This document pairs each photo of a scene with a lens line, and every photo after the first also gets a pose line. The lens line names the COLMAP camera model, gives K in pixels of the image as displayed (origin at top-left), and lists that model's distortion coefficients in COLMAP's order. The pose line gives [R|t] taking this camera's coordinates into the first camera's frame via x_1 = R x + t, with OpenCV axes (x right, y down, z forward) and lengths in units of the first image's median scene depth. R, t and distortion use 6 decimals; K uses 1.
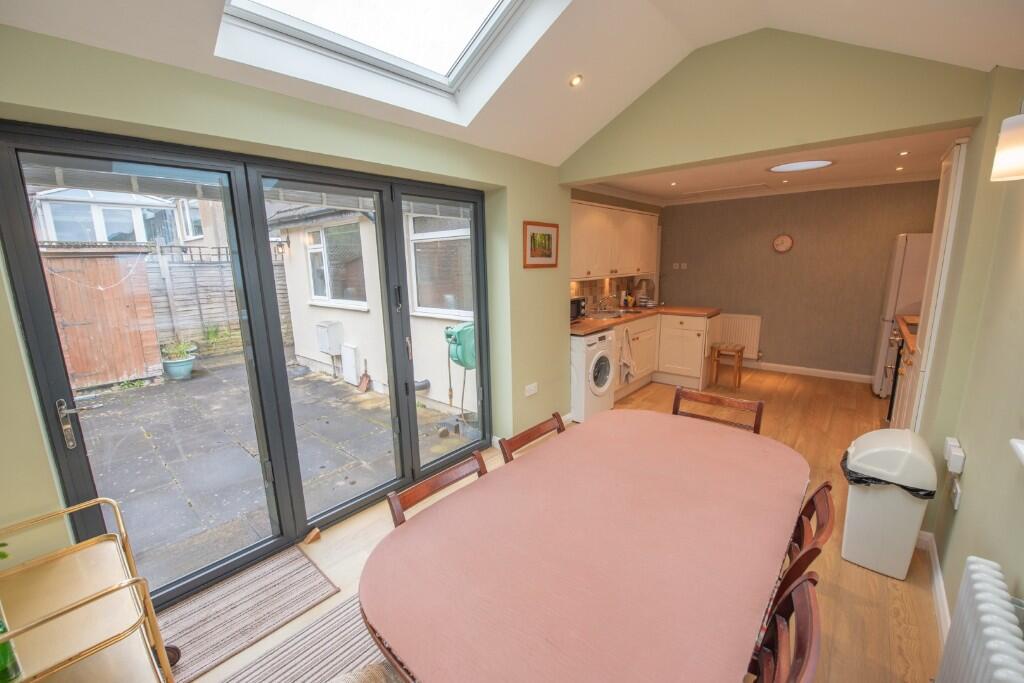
lens RADIAL K [[410.8, 0, 512.0], [0, 410.8, 341.5], [0, 0, 1]] dist [-0.000973, -0.000068]
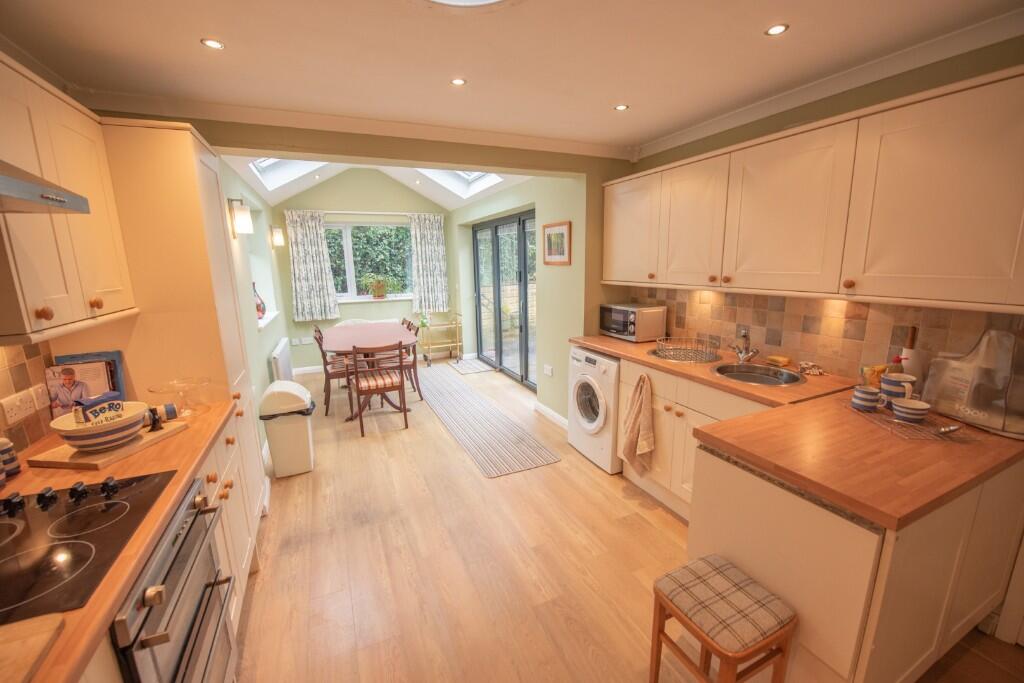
lens RADIAL K [[410.8, 0, 512.0], [0, 410.8, 341.5], [0, 0, 1]] dist [-0.000973, -0.000068]
pose [[-0.412209, 0.205649, -0.887576, 1.078727], [-0.148800, 0.945916, 0.288272, -0.272805], [0.898856, 0.250900, -0.359315, 1.286090]]
